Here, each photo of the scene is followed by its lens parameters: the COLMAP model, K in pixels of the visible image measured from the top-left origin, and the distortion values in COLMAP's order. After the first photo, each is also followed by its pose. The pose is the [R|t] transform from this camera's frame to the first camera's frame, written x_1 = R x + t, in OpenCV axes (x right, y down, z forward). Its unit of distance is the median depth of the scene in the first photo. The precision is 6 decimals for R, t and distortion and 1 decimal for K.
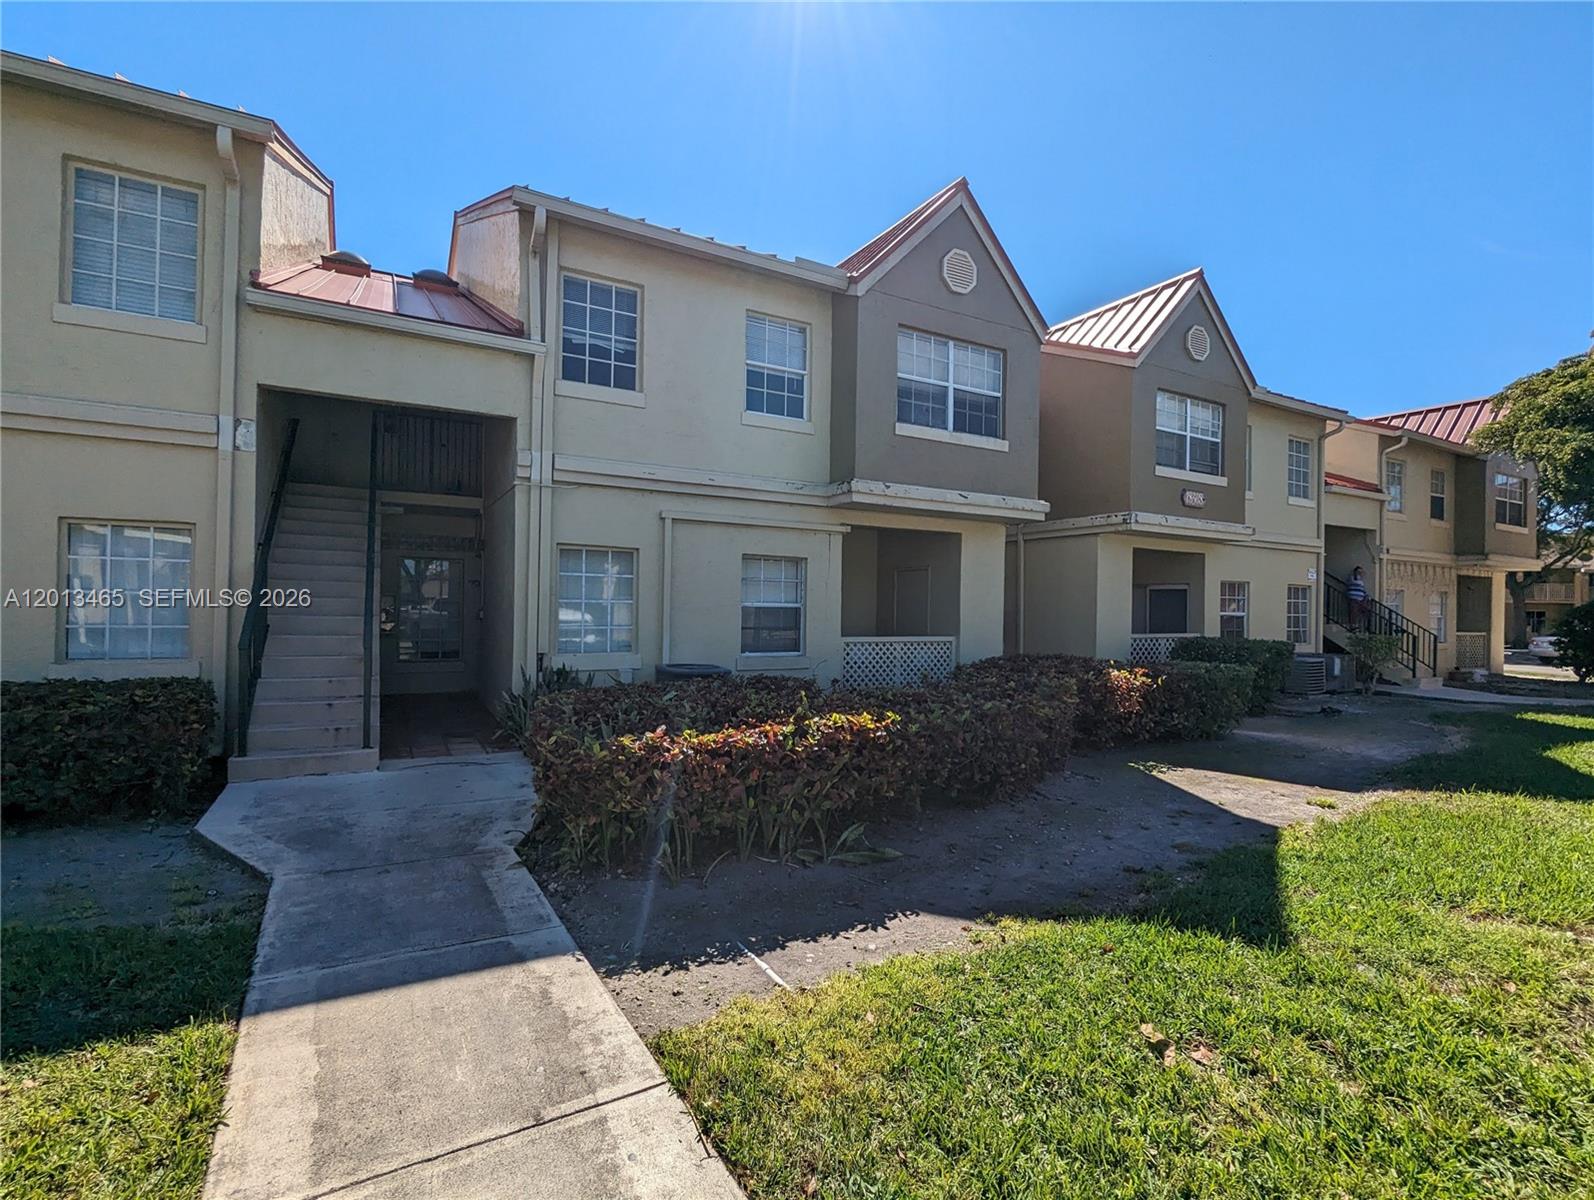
lens RADIAL K [[758.3, 0, 798.4], [0, 758.3, 603.6], [0, 0, 1]] dist [-0.004363, -0.000885]
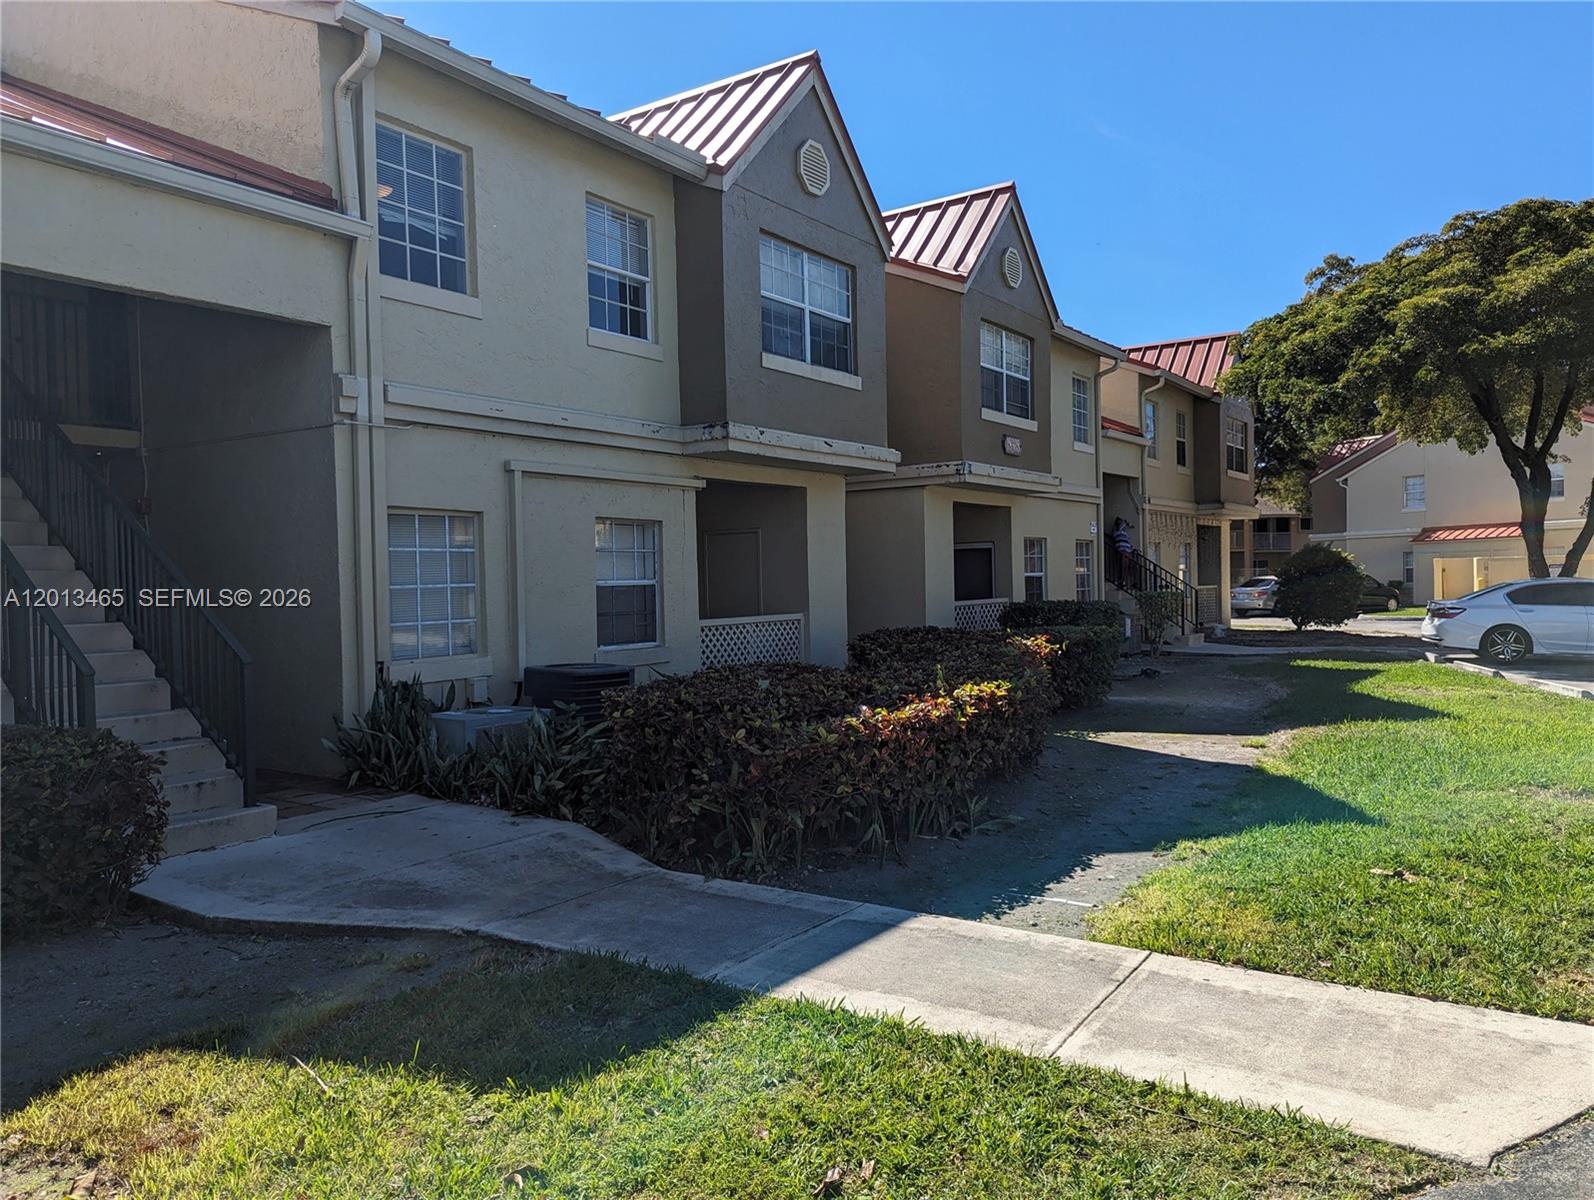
lens RADIAL K [[1143.8, 0, 797.0], [0, 1143.8, 600.0], [0, 0, 1]] dist [0.031902, -0.003667]
pose [[0.896754, -0.044017, 0.440334, -0.370565], [0.033853, 0.998949, 0.030915, -0.010034], [-0.441232, -0.012817, 0.897302, -0.113914]]
